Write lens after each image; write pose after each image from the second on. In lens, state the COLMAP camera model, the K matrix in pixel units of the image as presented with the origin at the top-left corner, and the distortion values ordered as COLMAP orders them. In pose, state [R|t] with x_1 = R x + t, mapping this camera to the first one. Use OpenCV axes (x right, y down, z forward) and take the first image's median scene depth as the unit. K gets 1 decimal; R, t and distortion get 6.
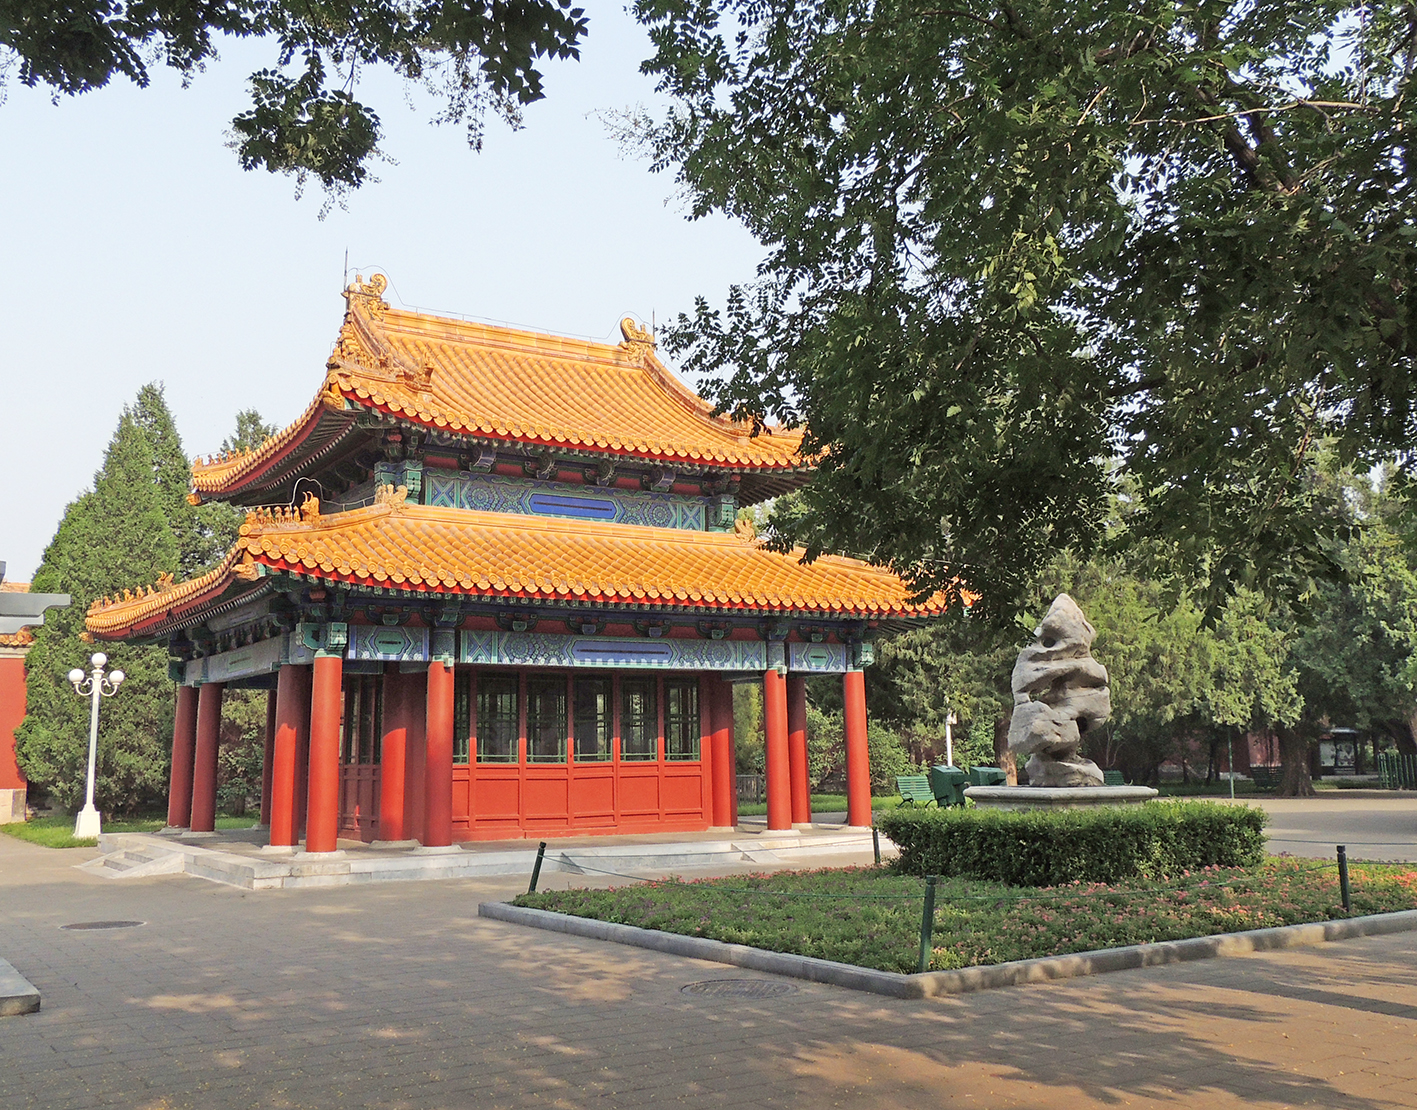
lens RADIAL K [[1417.1, 0, 708.5], [0, 1417.1, 555.0], [0, 0, 1]] dist [0.011062, 0.007565]
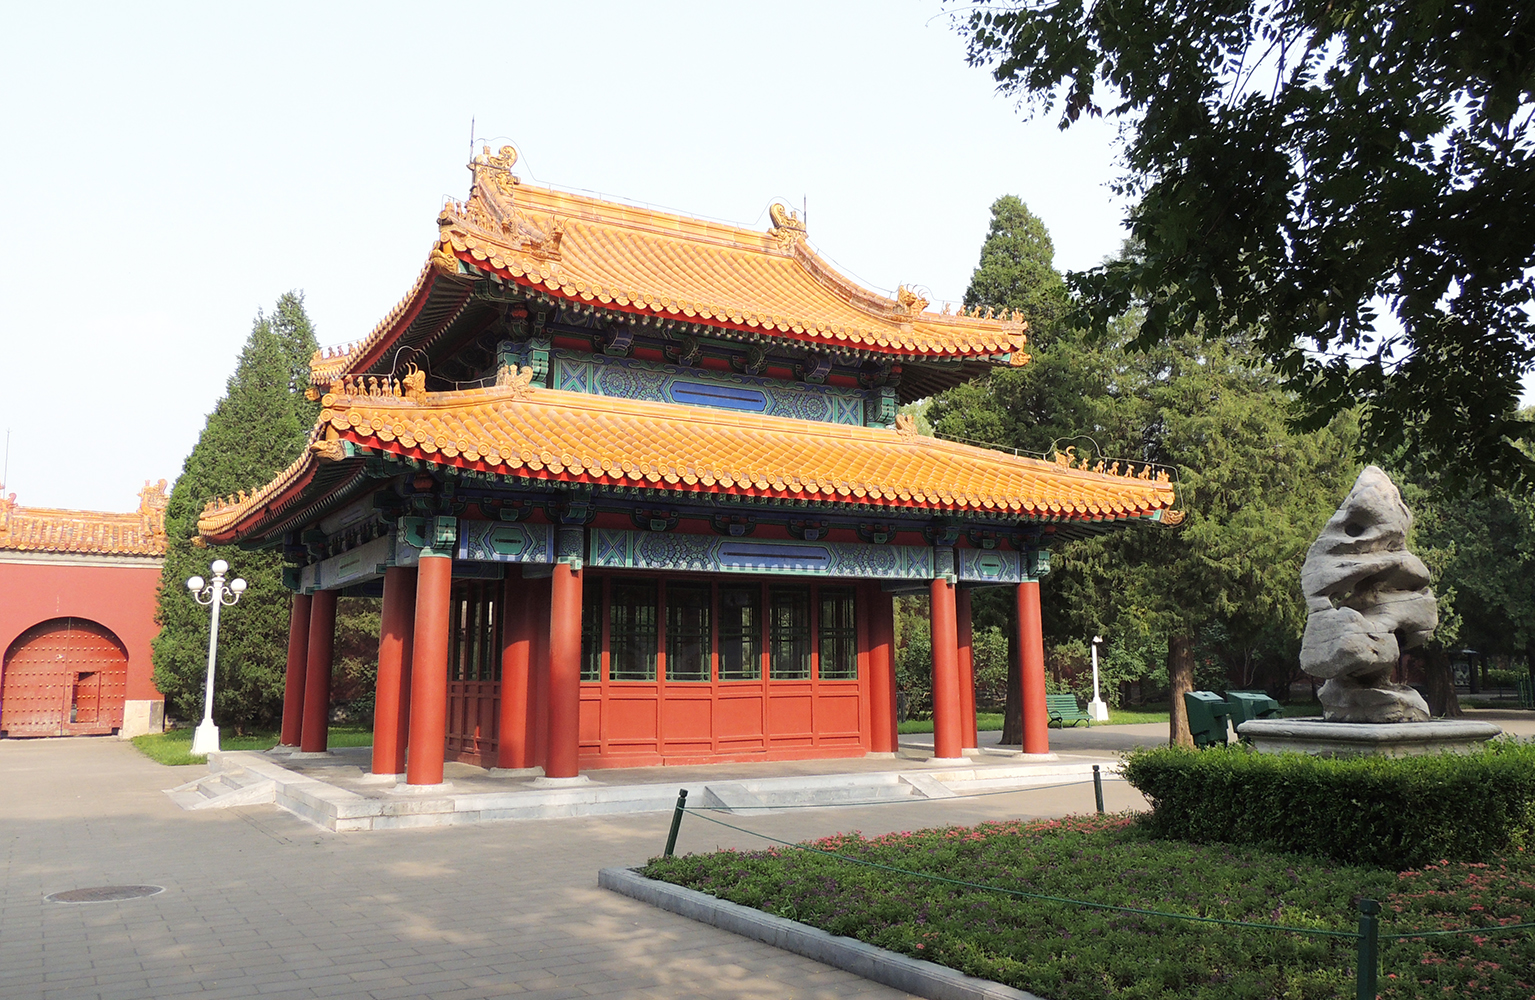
lens RADIAL K [[1251.7, 0, 815.4], [0, 1251.7, 493.6], [0, 0, 1]] dist [-0.007273, -0.002188]
pose [[0.999908, 0.005207, -0.012524, -0.025318], [-0.005202, 0.999986, 0.000478, 0.028406], [0.012527, -0.000413, 0.999921, 0.216587]]
